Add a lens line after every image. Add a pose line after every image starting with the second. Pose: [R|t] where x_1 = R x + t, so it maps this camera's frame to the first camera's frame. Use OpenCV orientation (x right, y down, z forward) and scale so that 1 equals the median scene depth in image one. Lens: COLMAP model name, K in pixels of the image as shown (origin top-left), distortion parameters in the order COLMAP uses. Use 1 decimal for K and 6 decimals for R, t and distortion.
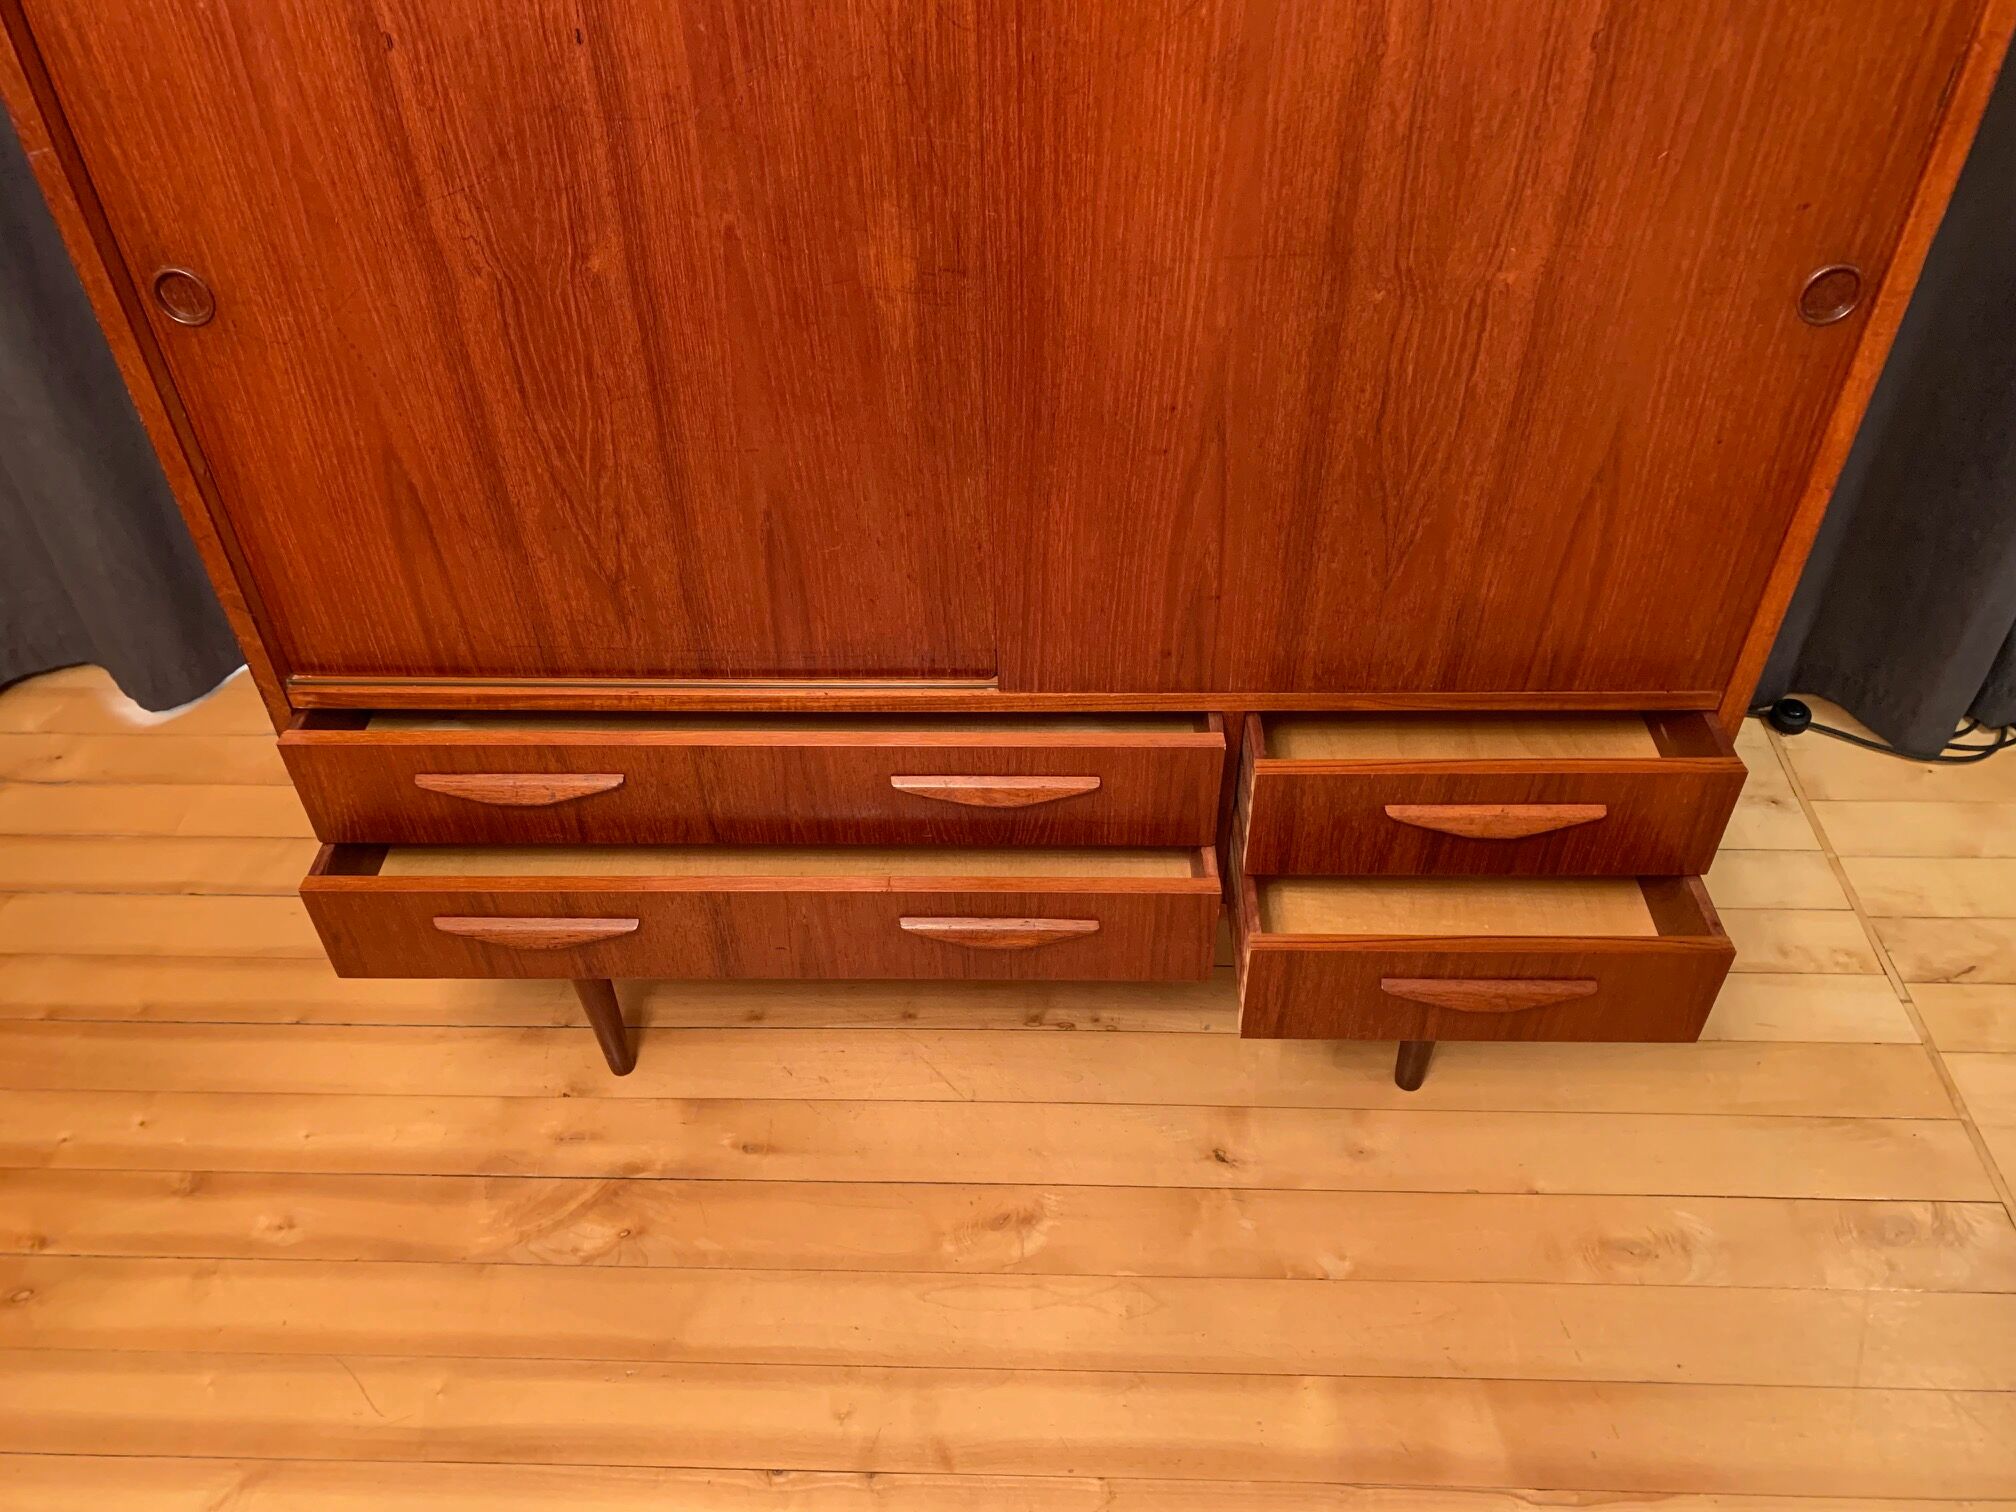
lens RADIAL K [[1547.3, 0, 992.6], [0, 1547.3, 765.7], [0, 0, 1]] dist [0.033980, -0.026693]
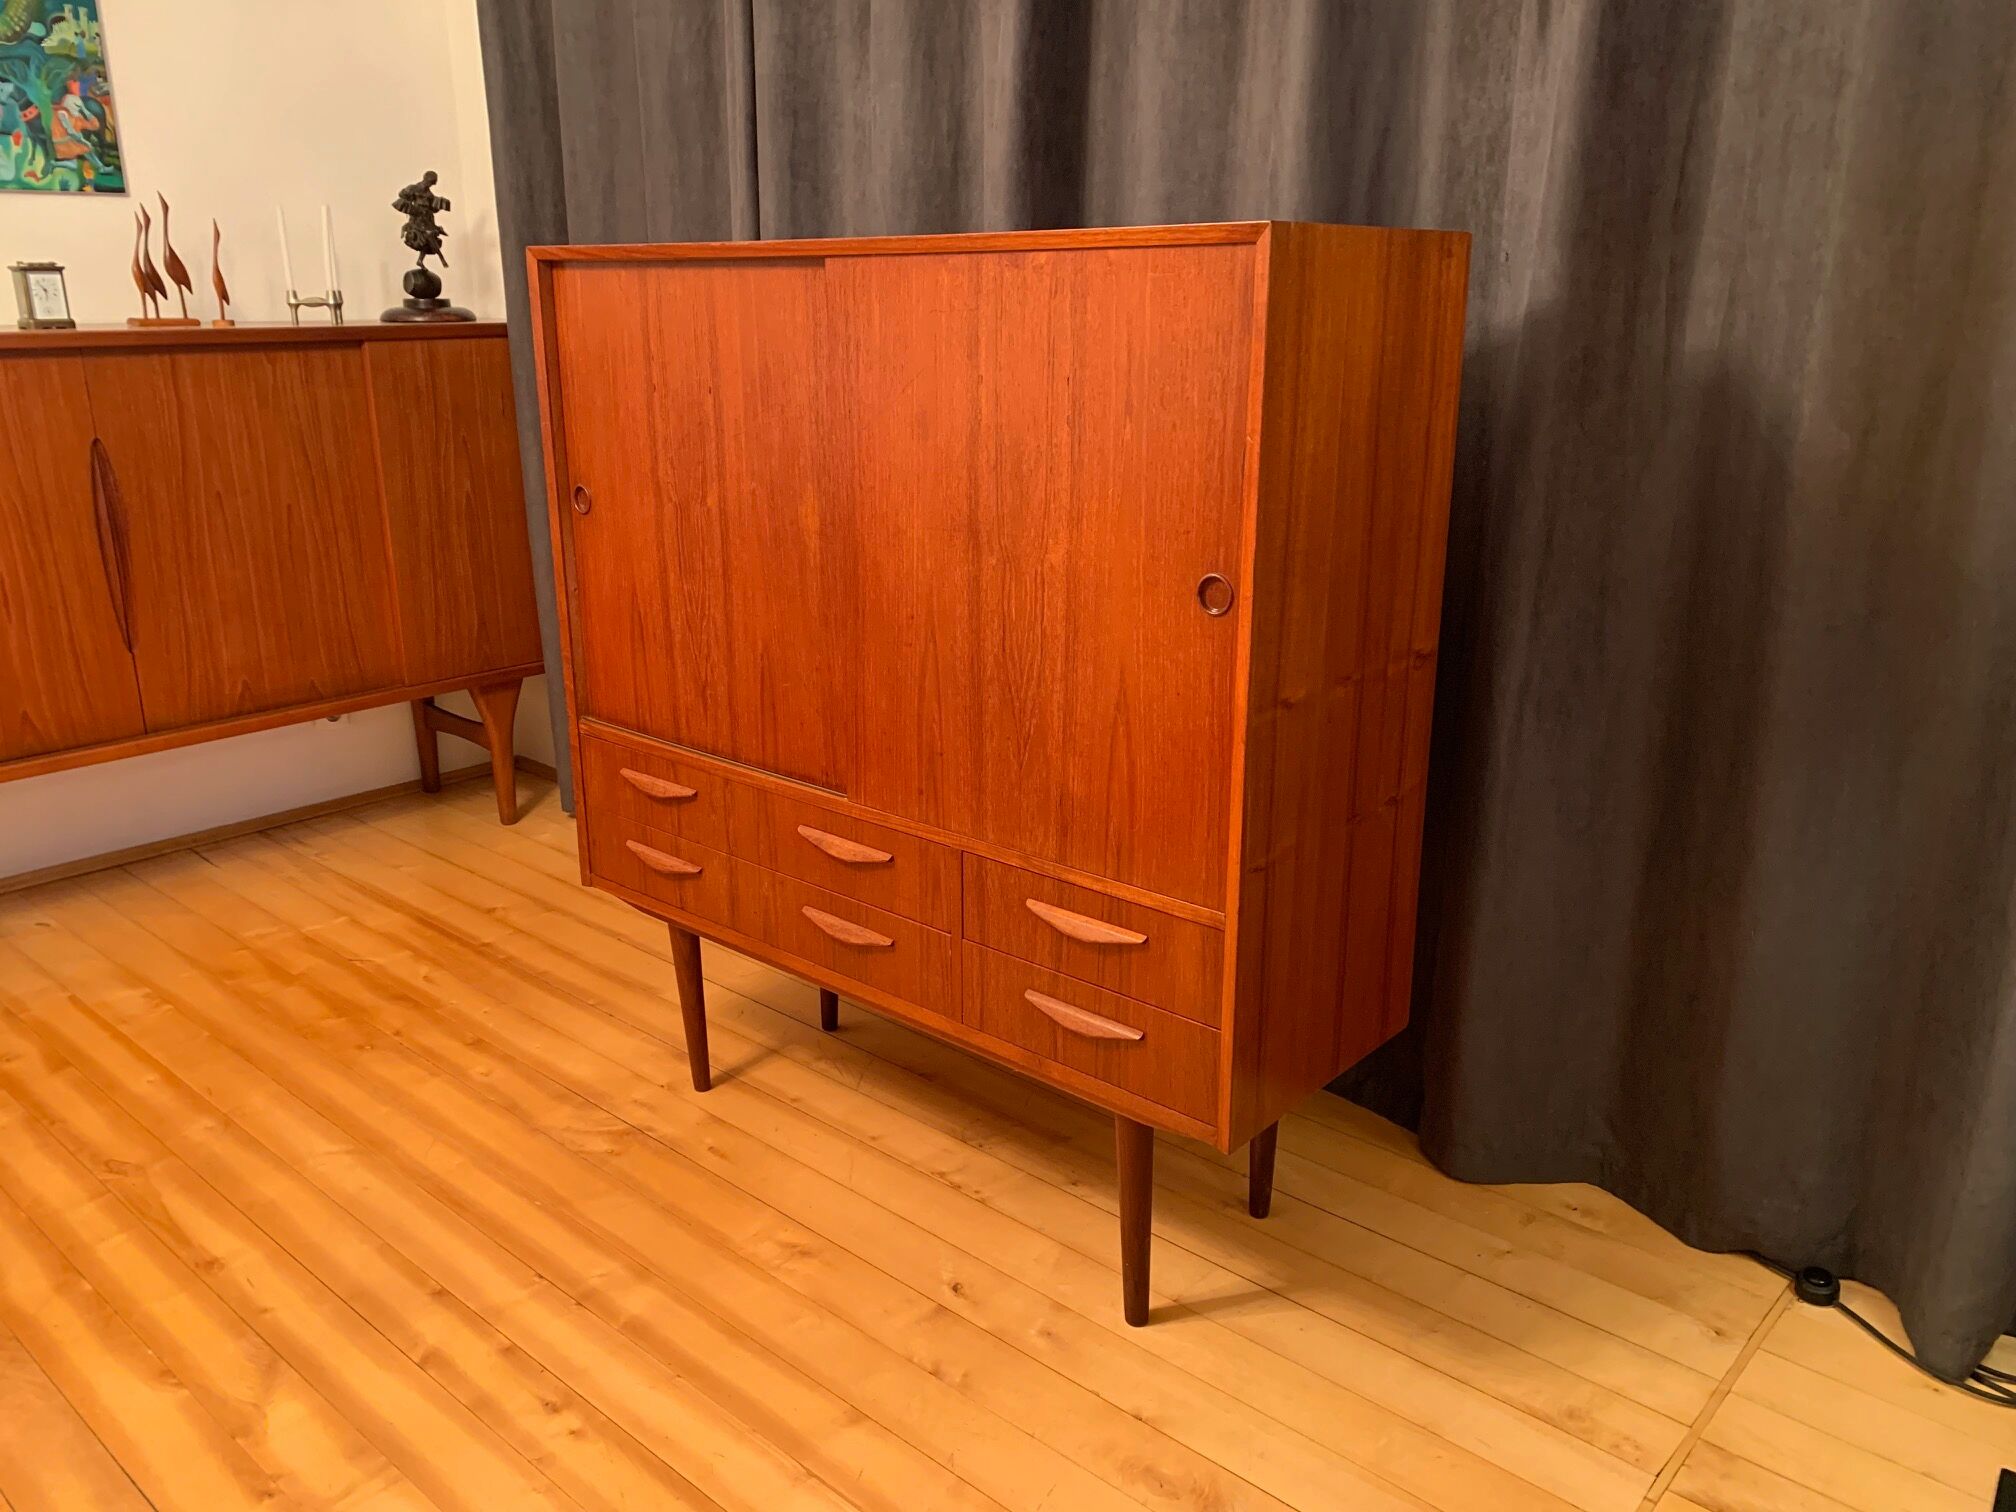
lens RADIAL K [[1547.3, 0, 1002.1], [0, 1547.3, 743.6], [0, 0, 1]] dist [0.033980, -0.026693]
pose [[0.767284, 0.196934, -0.610321, 0.962496], [-0.436452, 0.857640, -0.271962, 0.233022], [0.469877, 0.475048, 0.744006, -0.105653]]
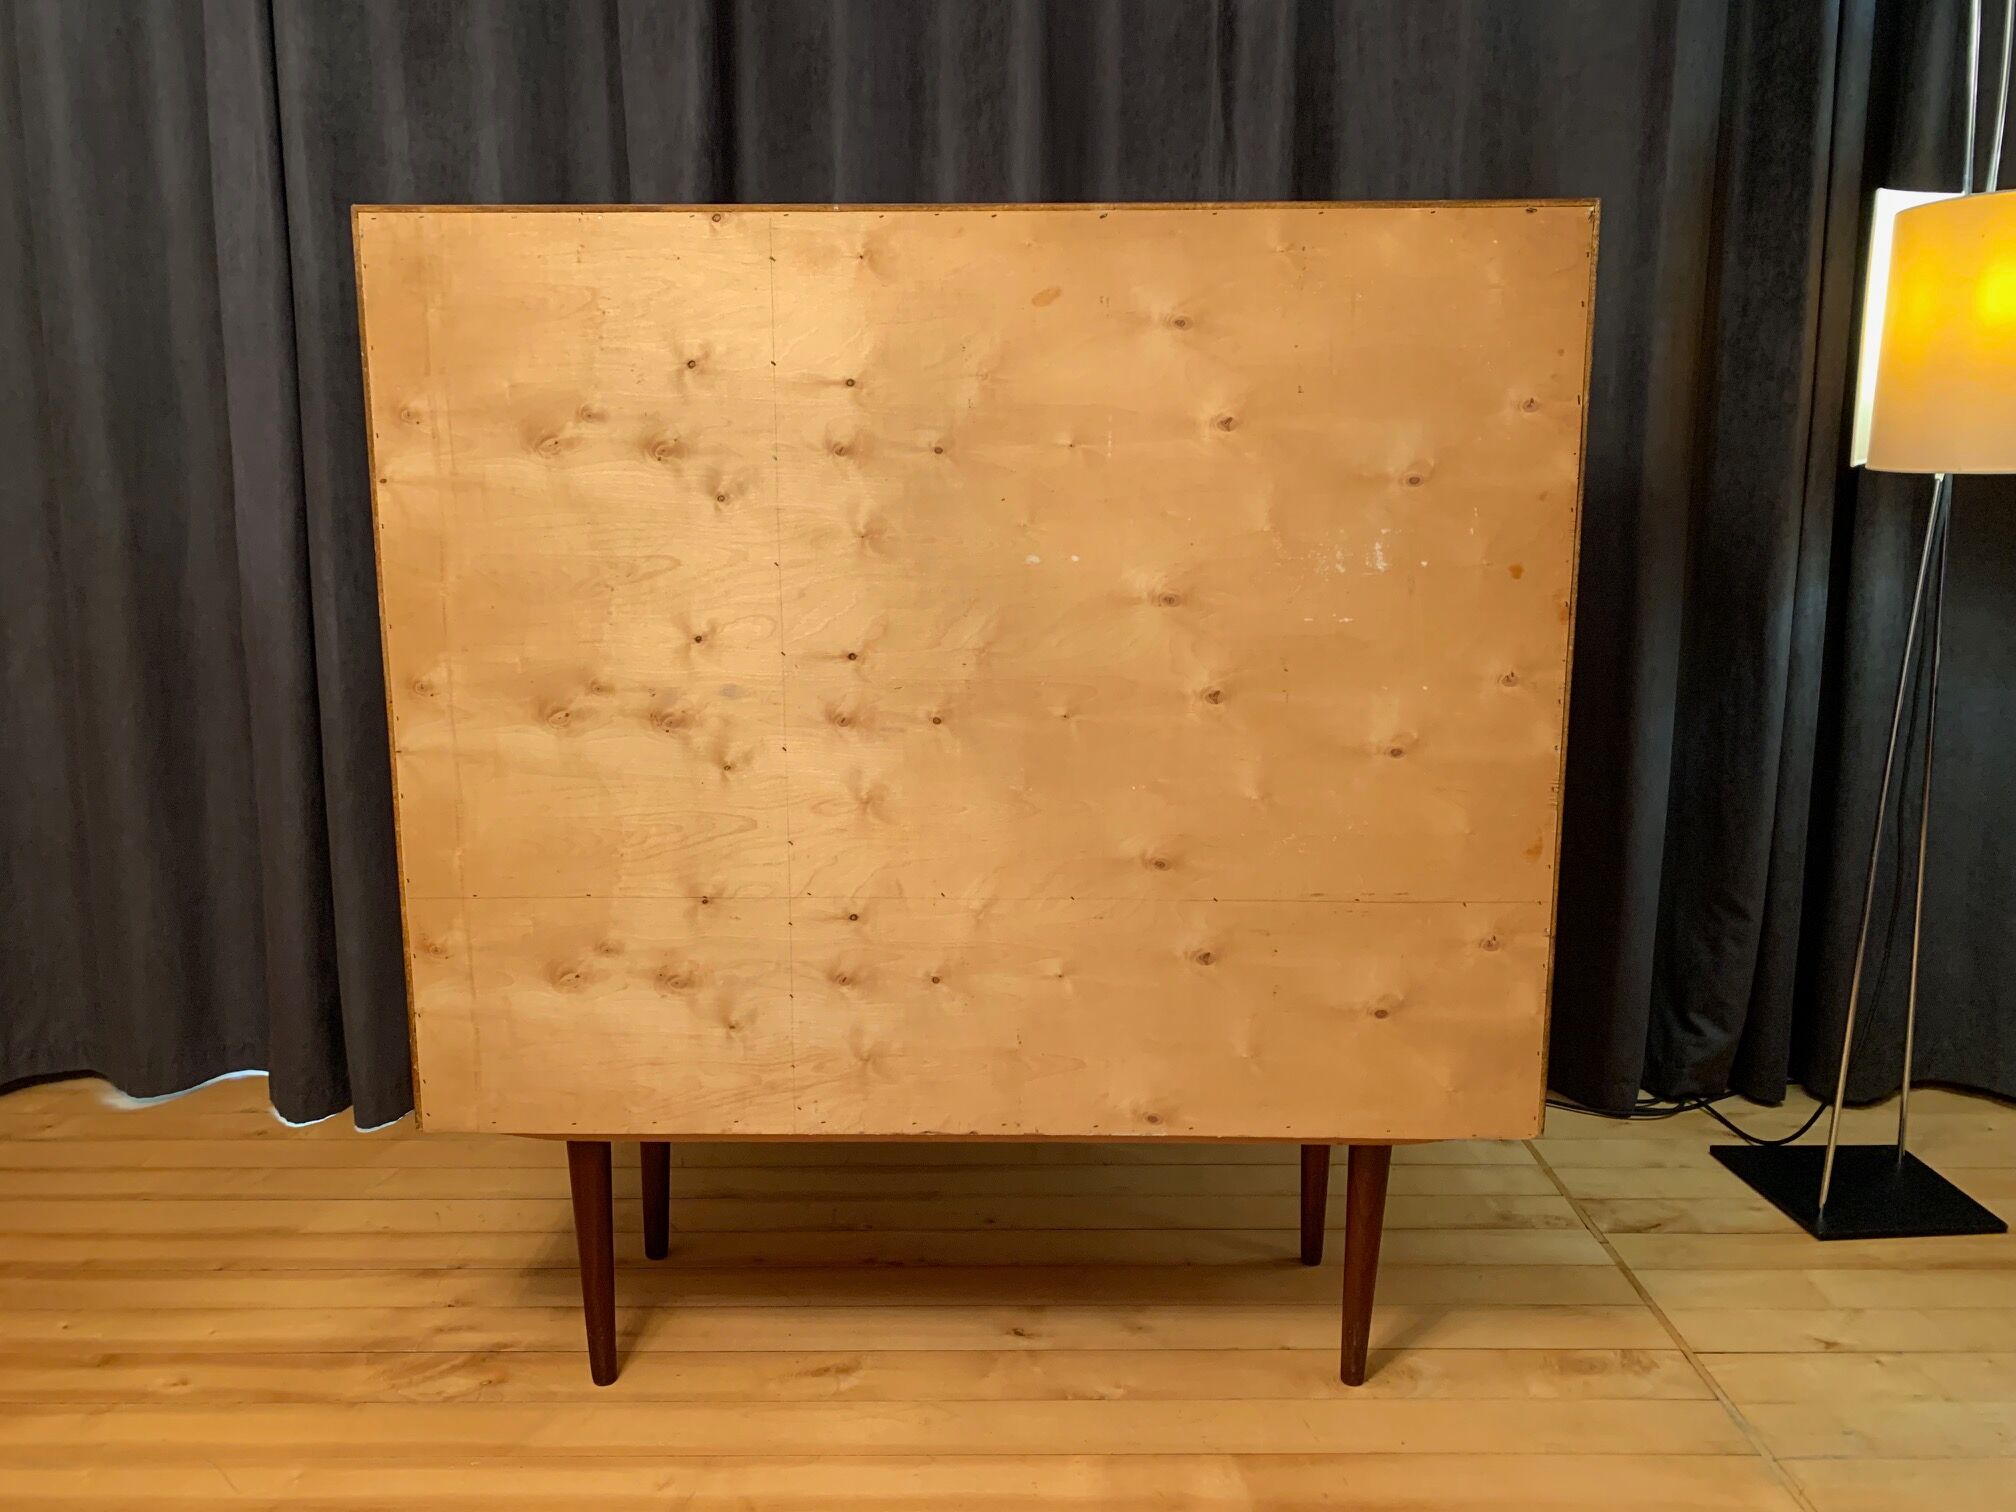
lens RADIAL K [[1547.3, 0, 1003.5], [0, 1547.3, 748.5], [0, 0, 1]] dist [0.033980, -0.026693]
pose [[0.999456, 0.009810, 0.031495, 0.109588], [0.008536, 0.845338, -0.534163, 0.579826], [-0.031864, 0.534142, 0.844794, -0.235999]]
